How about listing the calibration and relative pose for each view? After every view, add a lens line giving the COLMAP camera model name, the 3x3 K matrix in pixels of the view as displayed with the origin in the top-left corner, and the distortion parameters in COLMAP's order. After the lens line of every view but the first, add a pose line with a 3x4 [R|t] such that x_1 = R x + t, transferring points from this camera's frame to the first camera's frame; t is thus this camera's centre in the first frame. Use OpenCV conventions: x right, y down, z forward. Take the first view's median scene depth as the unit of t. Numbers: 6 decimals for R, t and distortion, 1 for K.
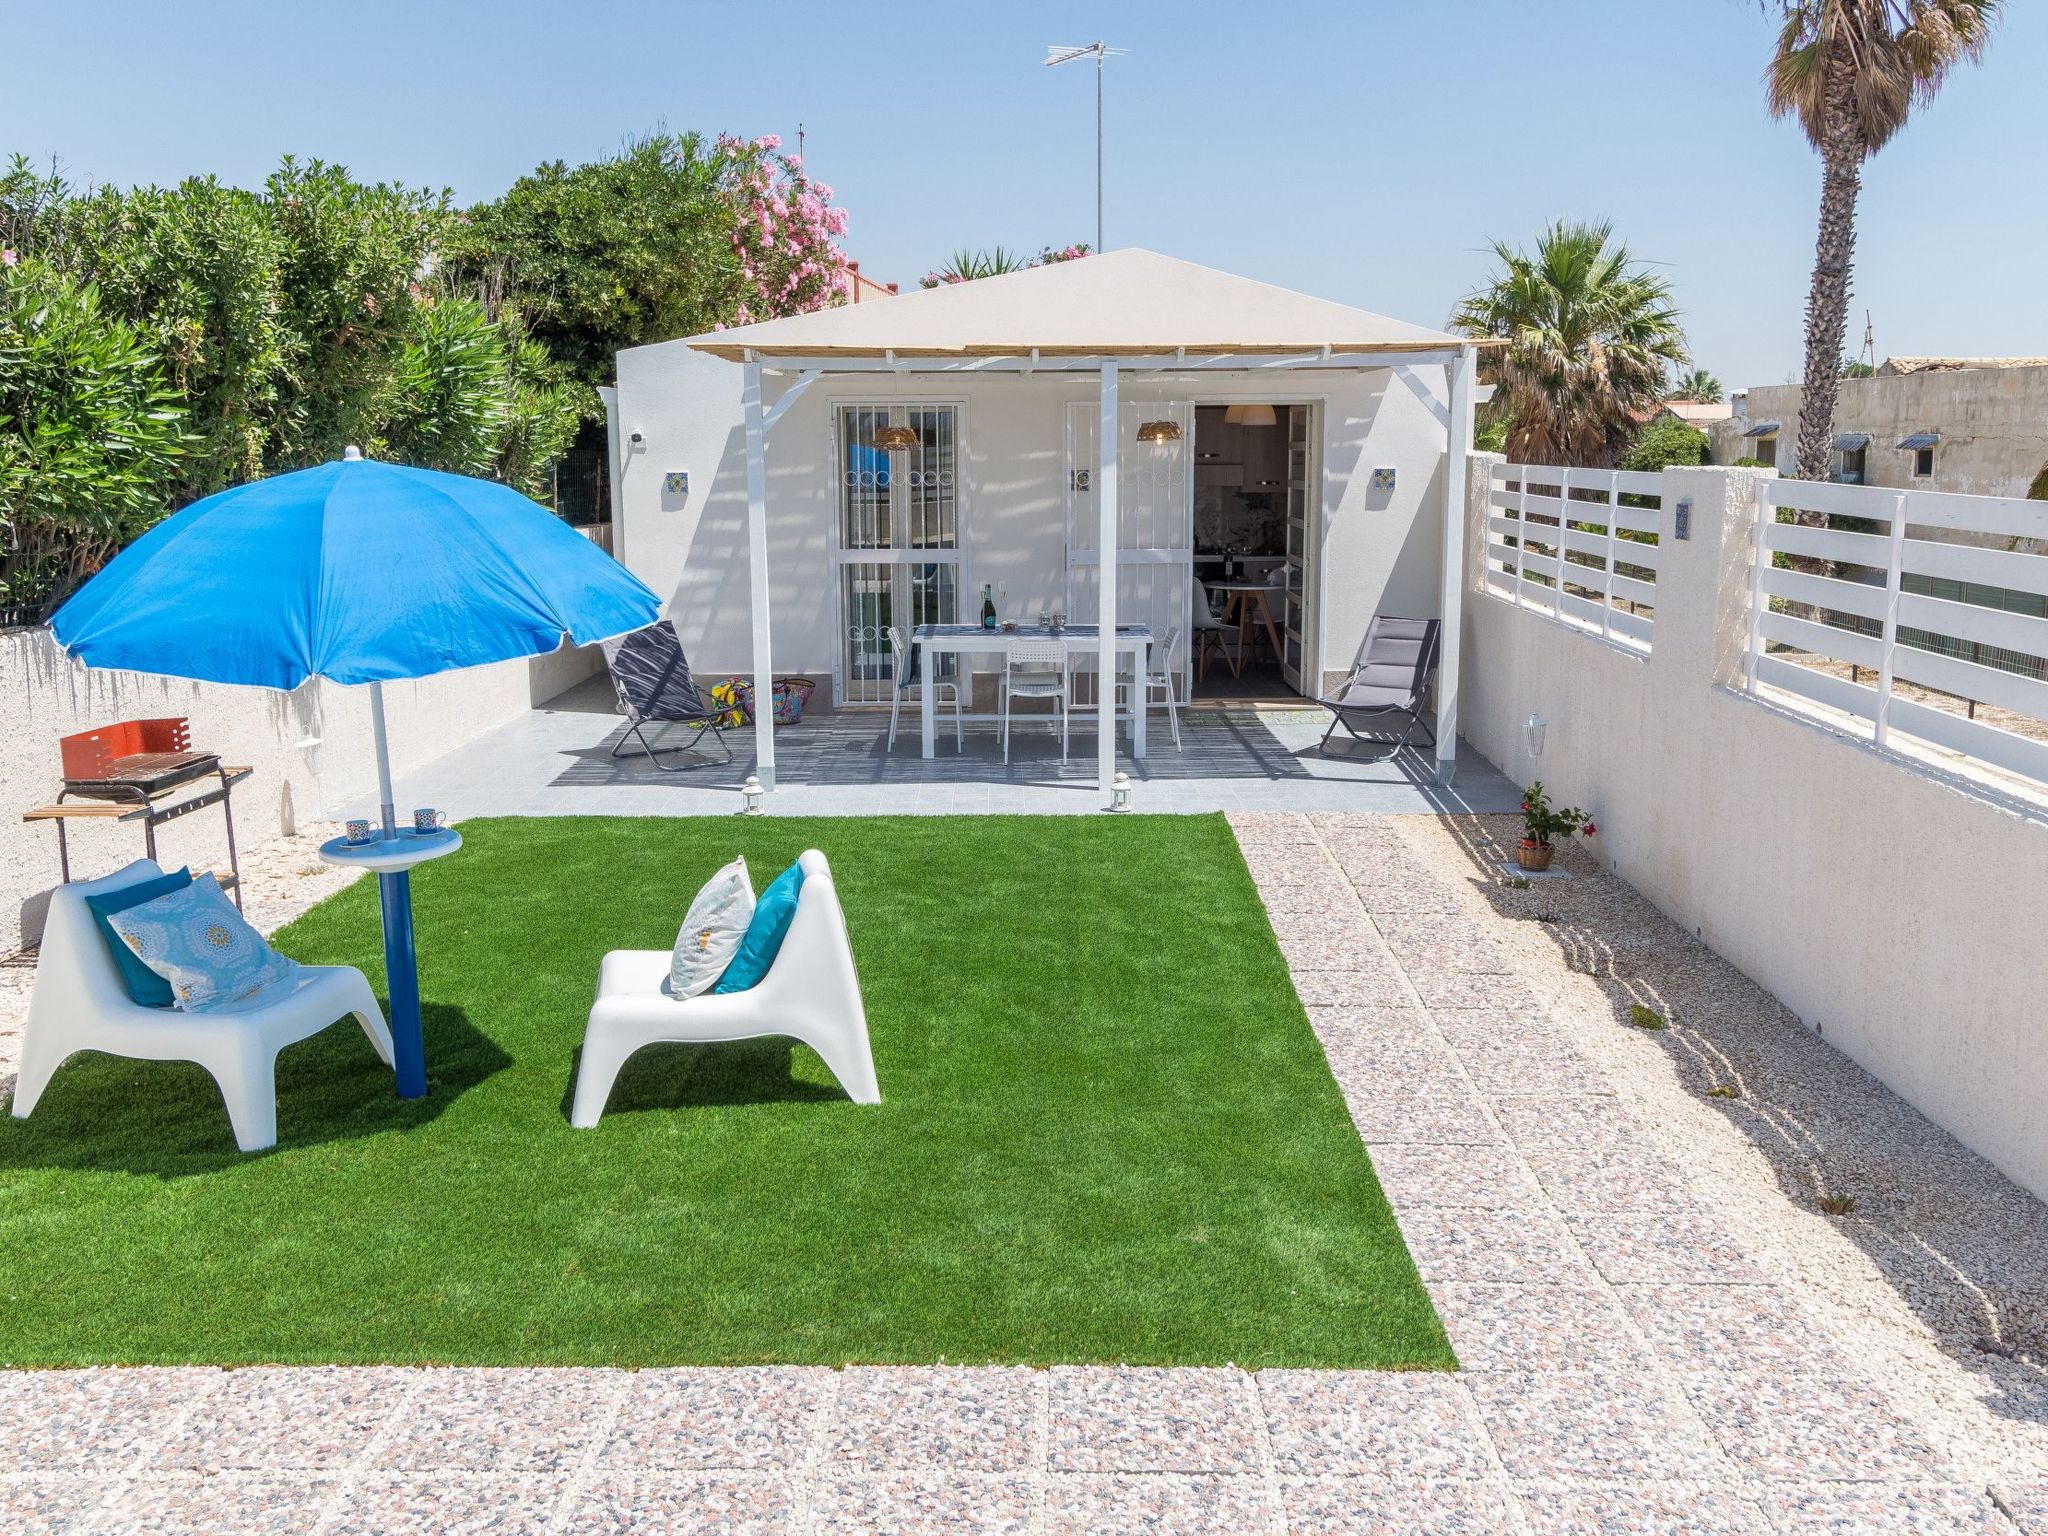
lens RADIAL K [[1760.8, 0, 991.6], [0, 1760.8, 763.6], [0, 0, 1]] dist [-0.000602, 0.013503]
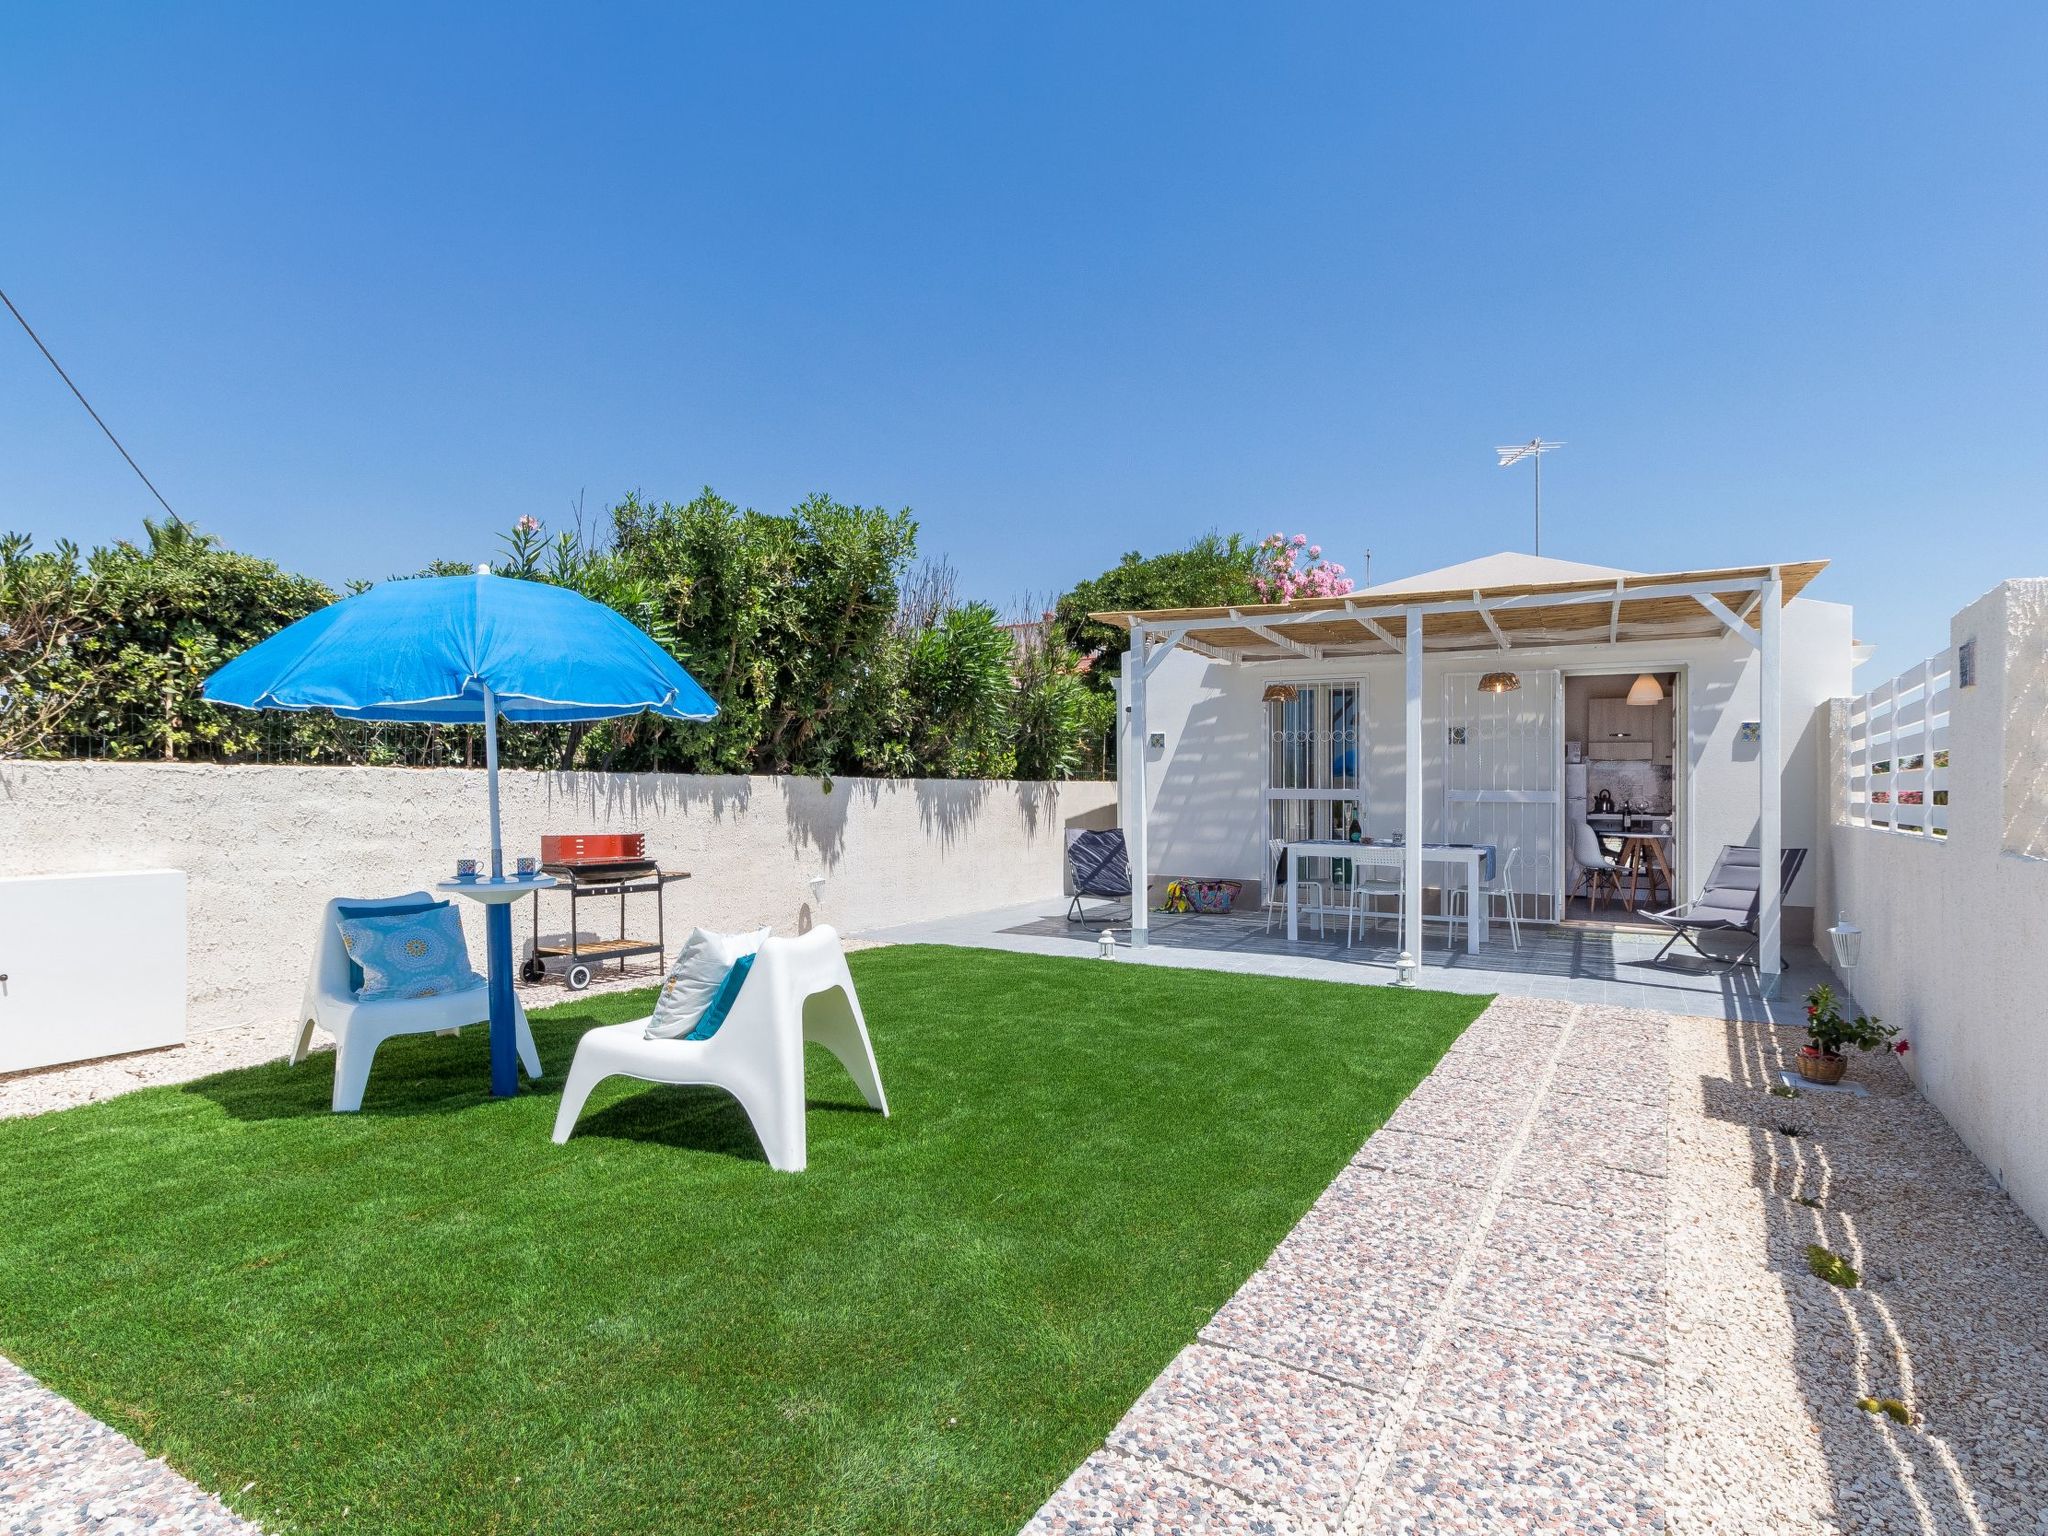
lens RADIAL K [[1059.2, 0, 1030.9], [0, 1059.2, 801.1], [0, 0, 1]] dist [0.002511, 0.000492]
pose [[0.879851, 0.017819, -0.474916, 0.256703], [-0.099123, 0.984200, -0.146713, 0.047009], [0.464798, 0.176161, 0.867715, 0.389301]]
